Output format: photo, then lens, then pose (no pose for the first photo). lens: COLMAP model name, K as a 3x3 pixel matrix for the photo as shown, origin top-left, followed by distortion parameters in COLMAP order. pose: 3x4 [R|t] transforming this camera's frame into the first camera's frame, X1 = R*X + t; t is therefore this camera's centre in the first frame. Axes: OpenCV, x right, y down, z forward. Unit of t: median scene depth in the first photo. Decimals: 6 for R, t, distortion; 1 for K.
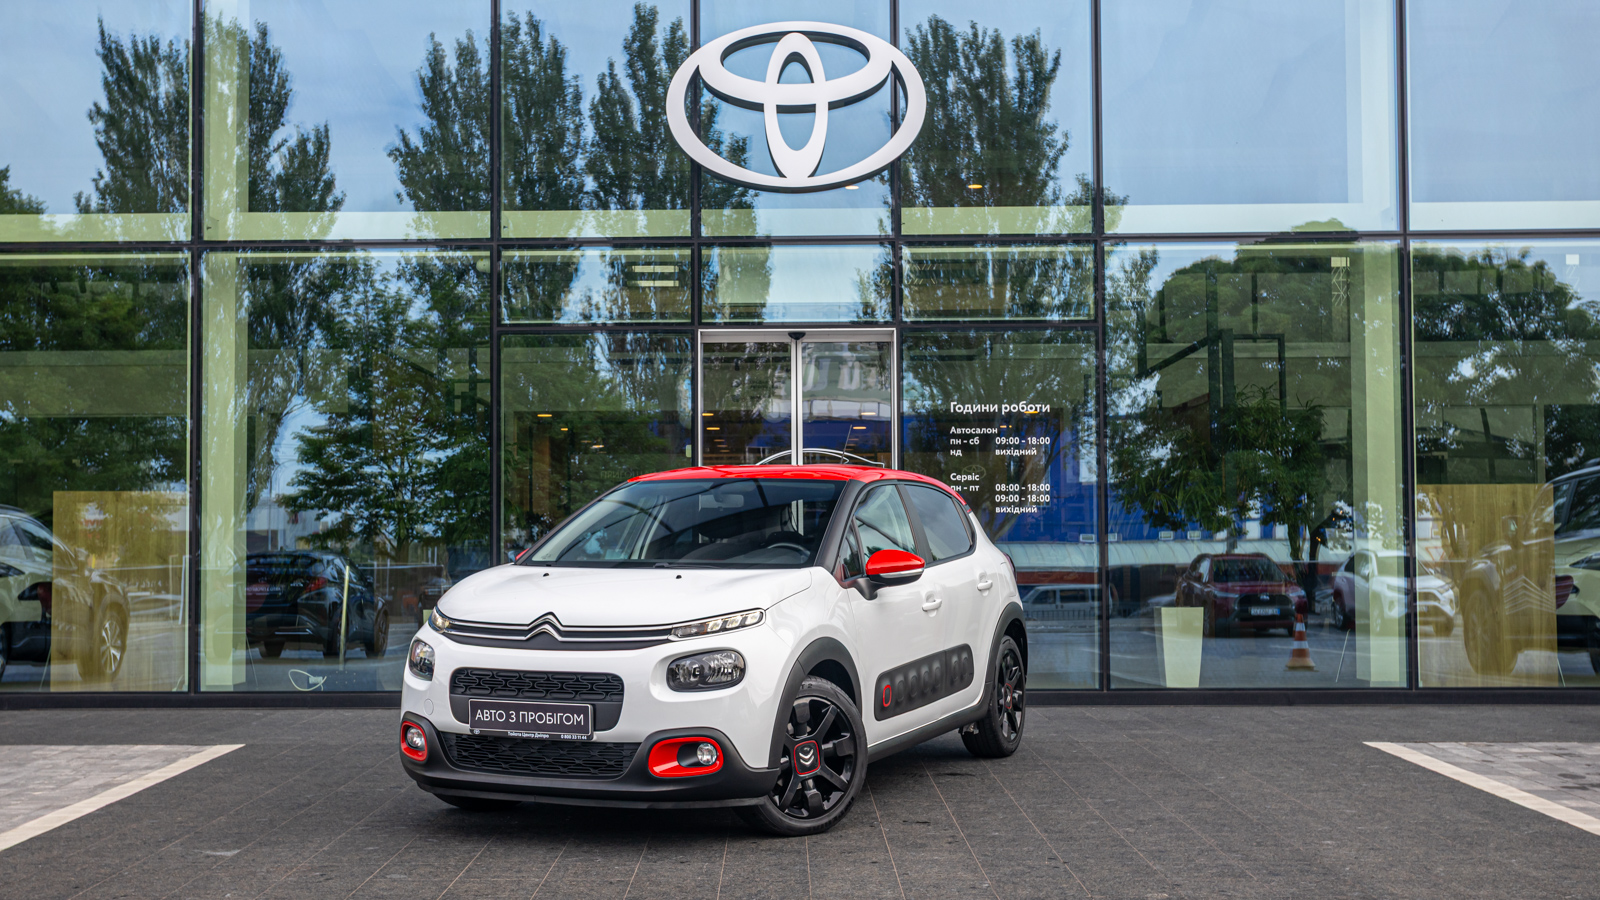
lens RADIAL K [[1818.5, 0, 759.3], [0, 1818.5, 453.0], [0, 0, 1]] dist [-0.001704, 0.054144]
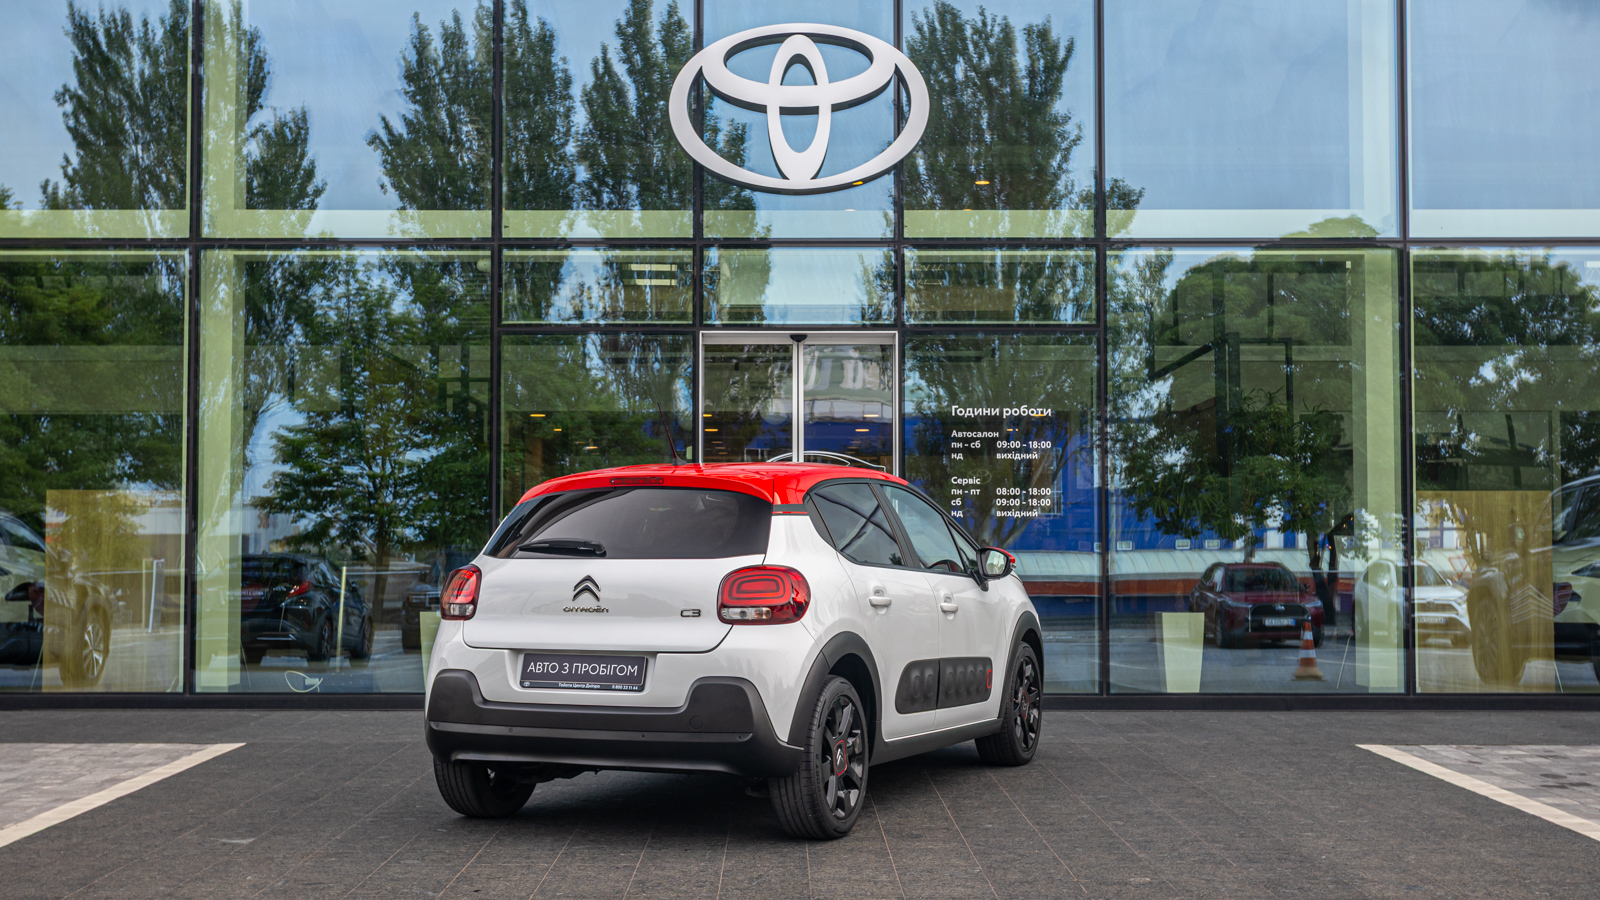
lens RADIAL K [[1573.8, 0, 800.0], [0, 1573.8, 450.0], [0, 0, 1]] dist [0.000377, 0.016809]
pose [[0.999779, 0.006087, 0.020112, 0.004492], [-0.006019, 0.999976, -0.003421, -0.000140], [-0.020132, 0.003299, 0.999792, 0.139835]]
